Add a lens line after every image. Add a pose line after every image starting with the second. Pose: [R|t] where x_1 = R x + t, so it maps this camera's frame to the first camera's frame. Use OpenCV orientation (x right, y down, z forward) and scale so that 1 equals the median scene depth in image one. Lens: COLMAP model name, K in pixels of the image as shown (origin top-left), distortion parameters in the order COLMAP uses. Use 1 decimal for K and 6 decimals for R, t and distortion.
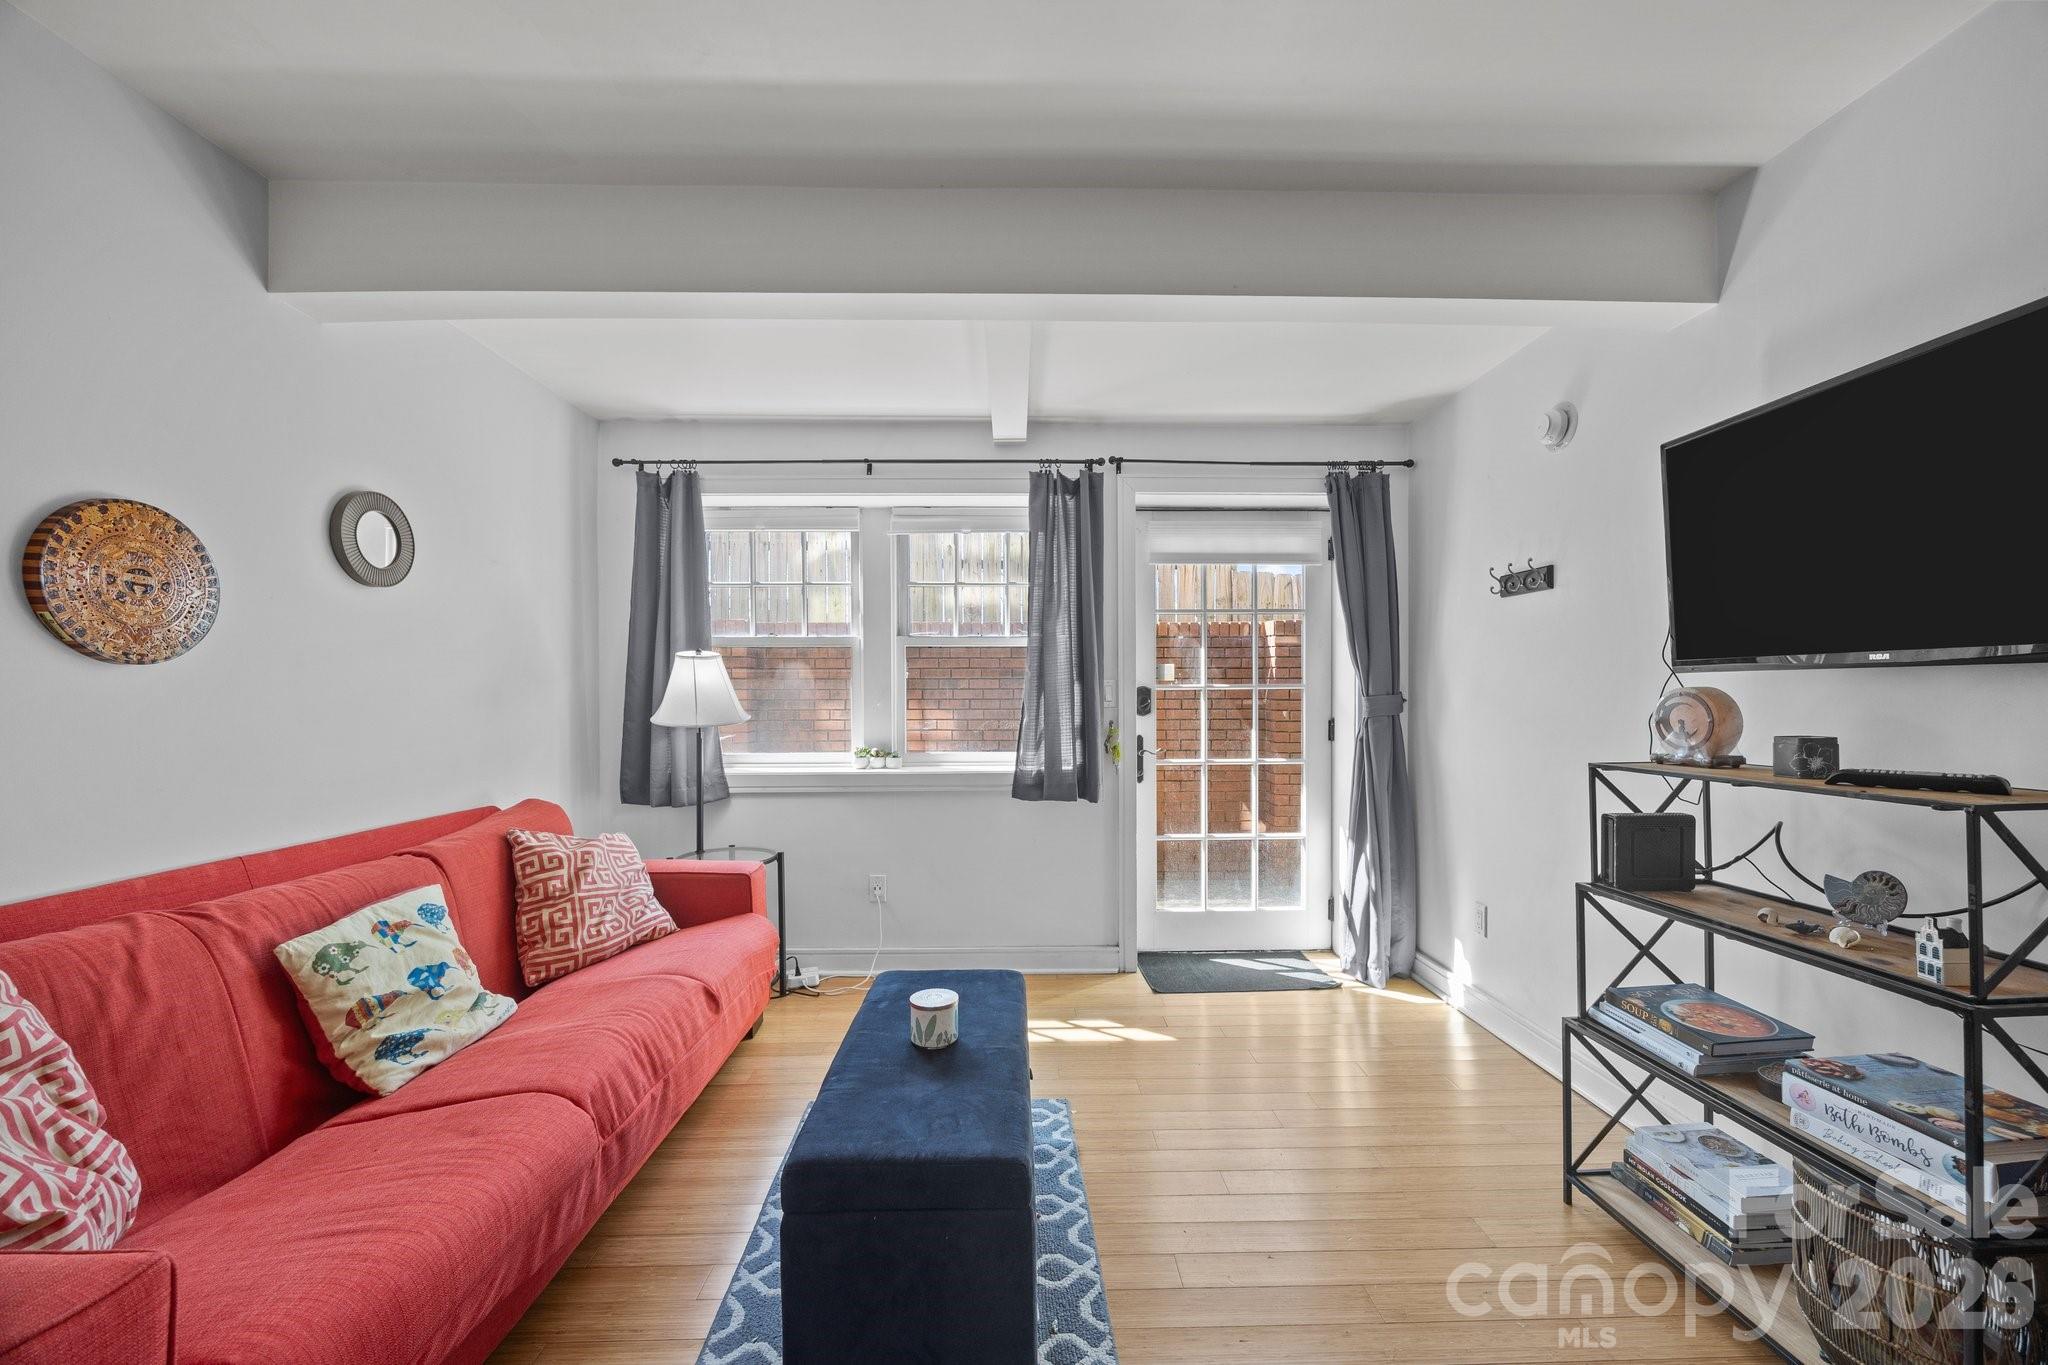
lens RADIAL K [[789.8, 0, 1023.1], [0, 789.8, 694.5], [0, 0, 1]] dist [0.002439, -0.000180]
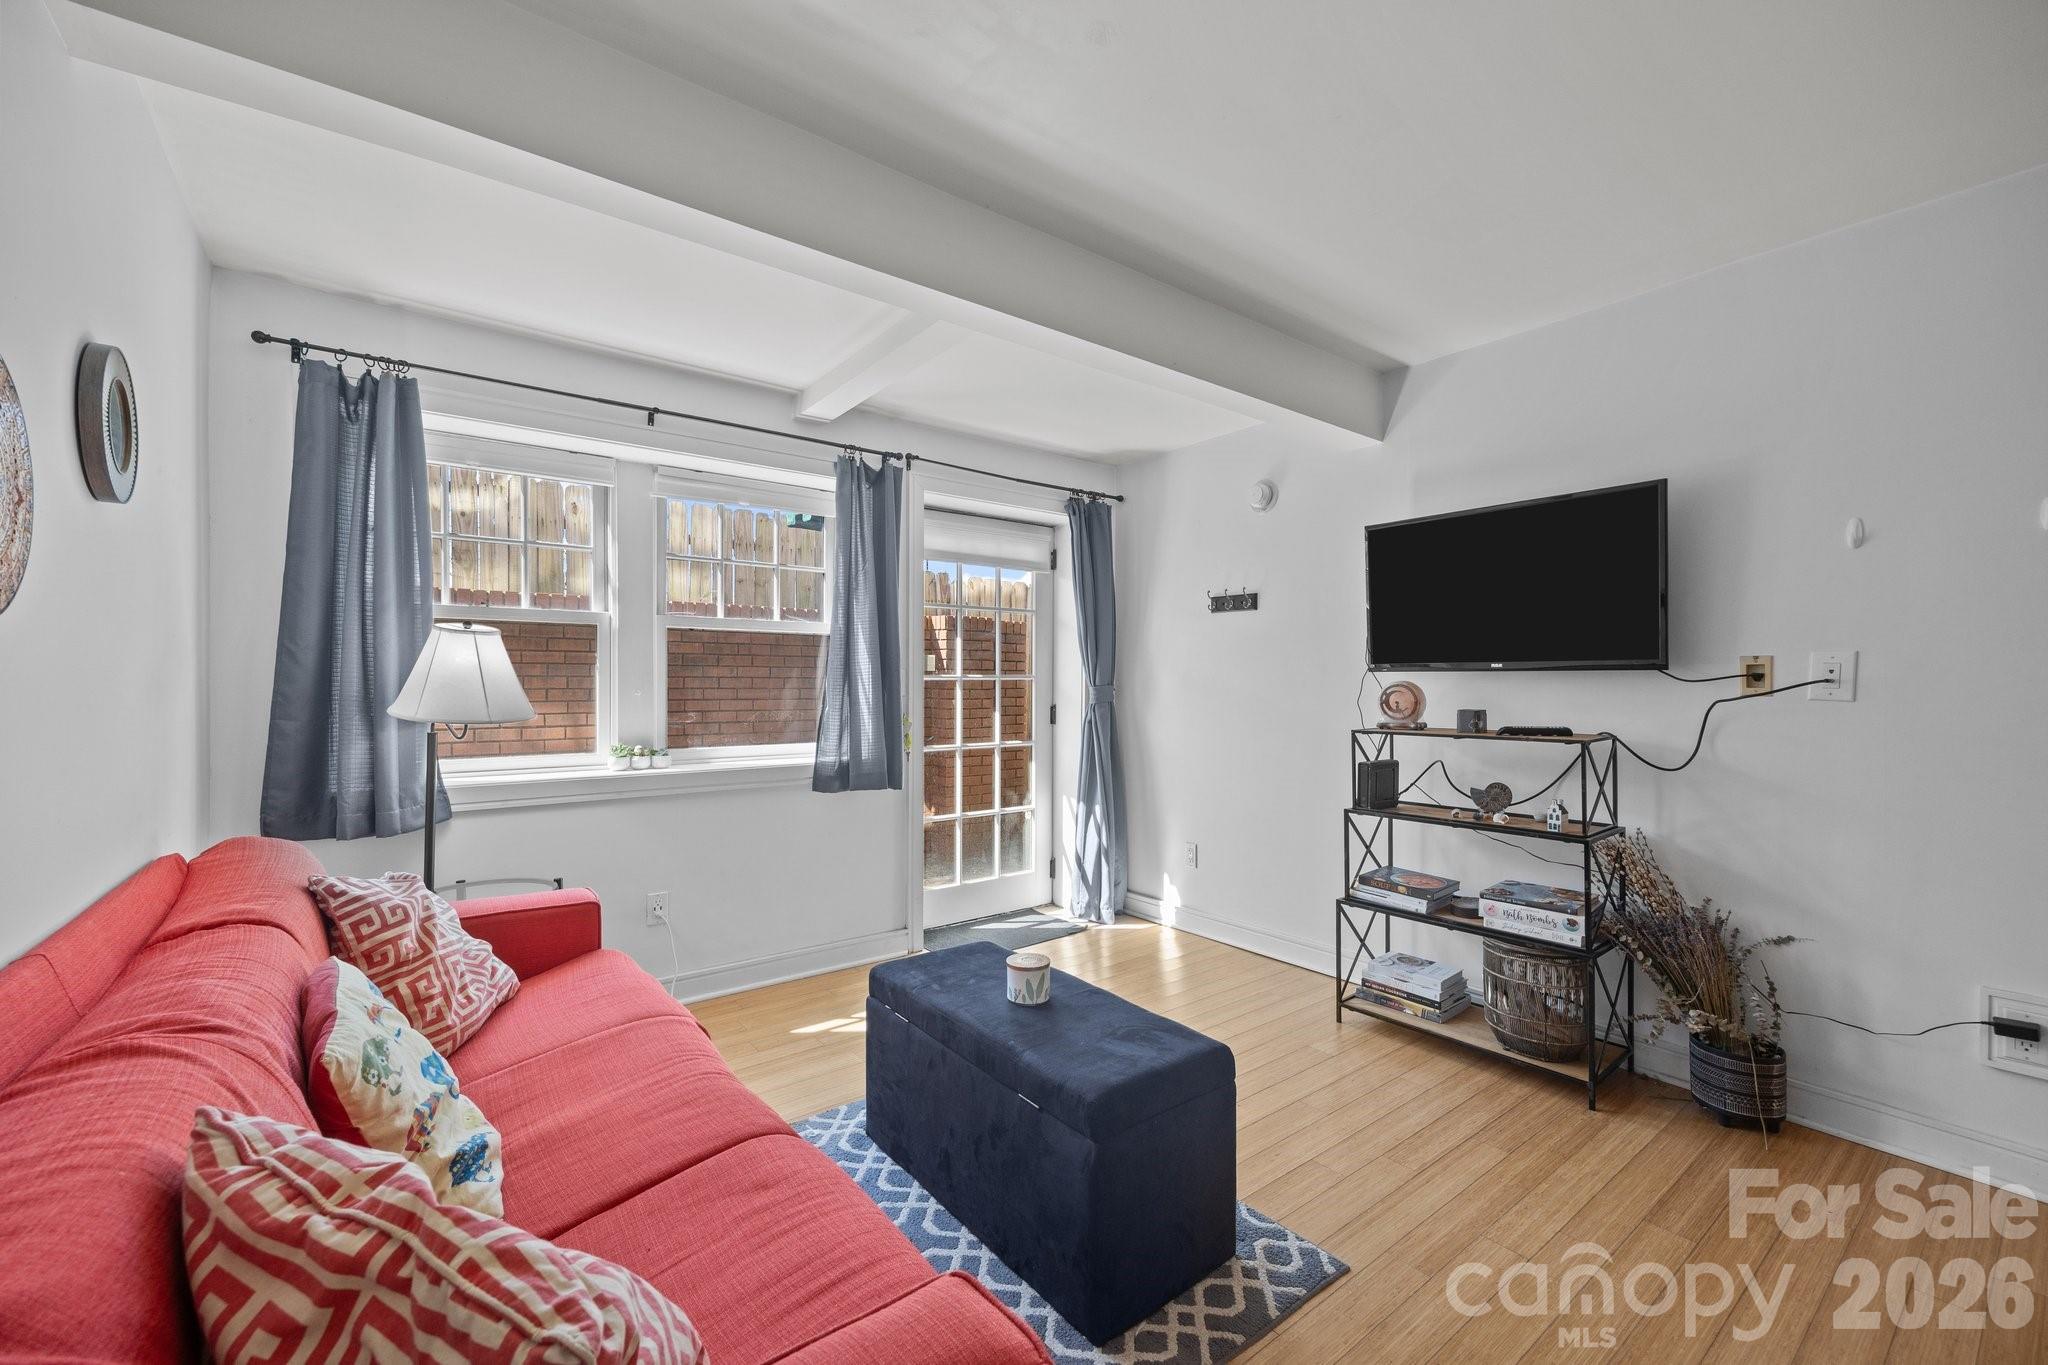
lens RADIAL K [[827.2, 0, 1020.3], [0, 827.2, 686.2], [0, 0, 1]] dist [0.013312, -0.000209]
pose [[0.811398, 0.002748, 0.584487, -0.407591], [-0.003929, 0.999992, 0.000752, 0.001485], [-0.584481, -0.002906, 0.811402, 0.038447]]
